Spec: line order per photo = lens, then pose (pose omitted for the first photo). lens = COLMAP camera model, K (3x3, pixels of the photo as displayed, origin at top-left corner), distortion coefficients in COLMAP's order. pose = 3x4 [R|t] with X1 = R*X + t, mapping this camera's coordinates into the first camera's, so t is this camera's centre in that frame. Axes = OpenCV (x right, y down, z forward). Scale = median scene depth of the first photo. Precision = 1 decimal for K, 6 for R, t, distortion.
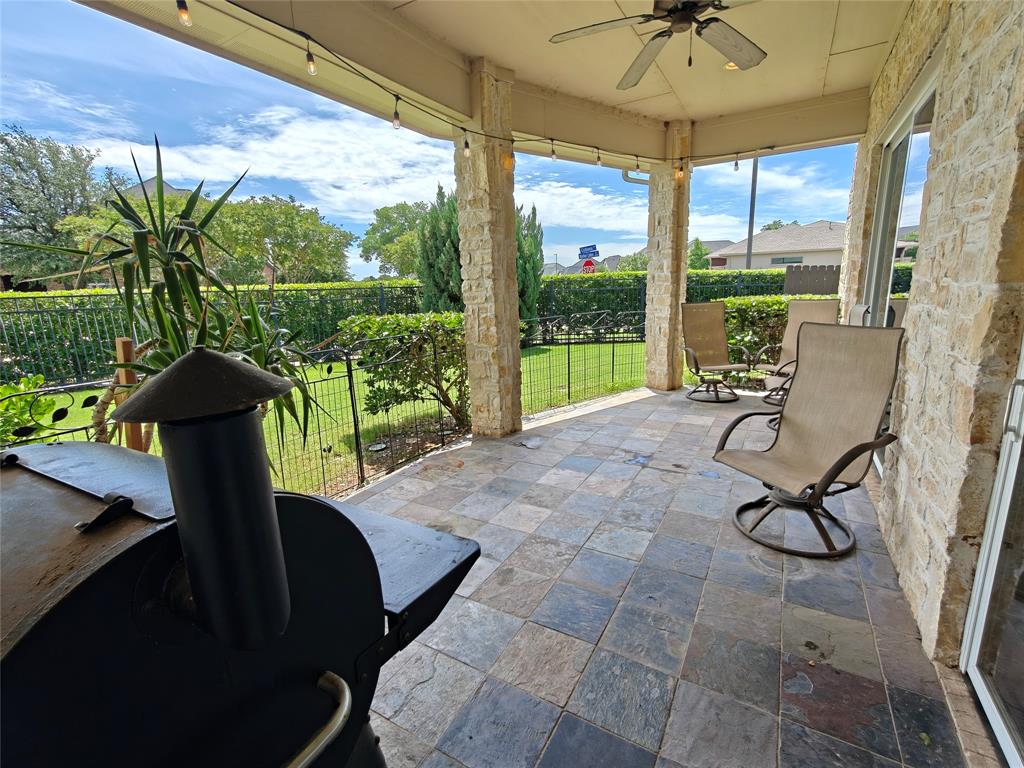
lens RADIAL K [[459.0, 0, 512.0], [0, 459.0, 384.0], [0, 0, 1]] dist [0.002542, 0.000509]
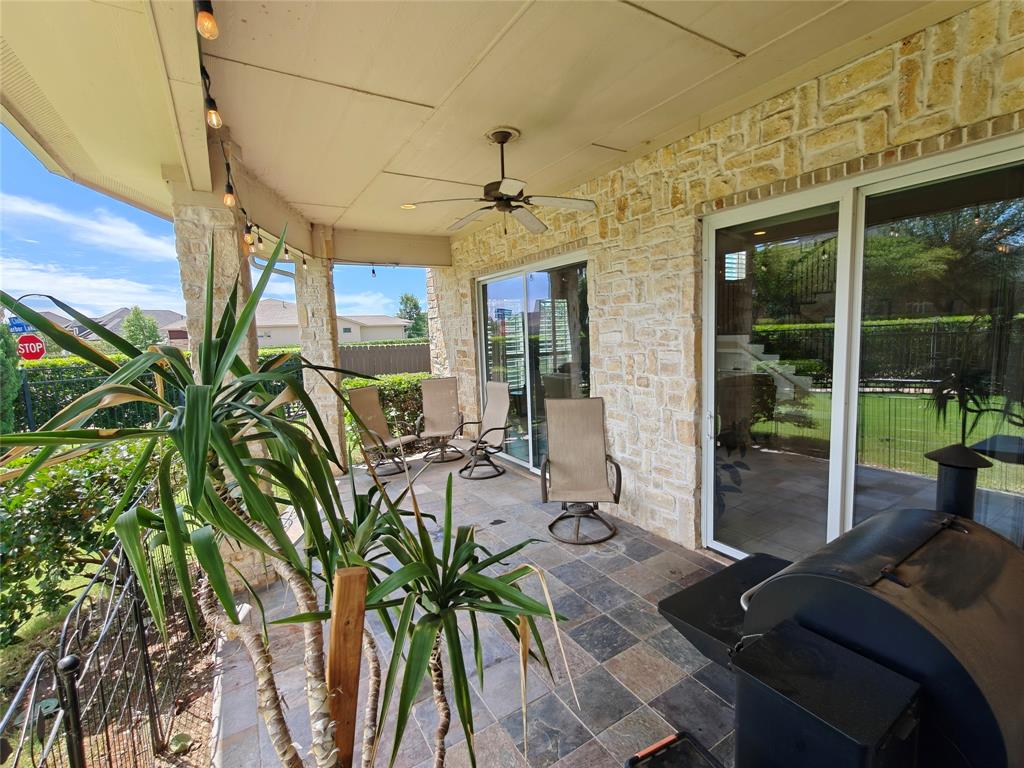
lens RADIAL K [[459.0, 0, 512.0], [0, 459.0, 384.0], [0, 0, 1]] dist [0.002542, 0.000509]
pose [[0.467560, -0.086411, 0.879728, -0.413226], [0.214127, 0.976642, -0.017874, -0.094213], [-0.857635, 0.196730, 0.475142, 0.179729]]
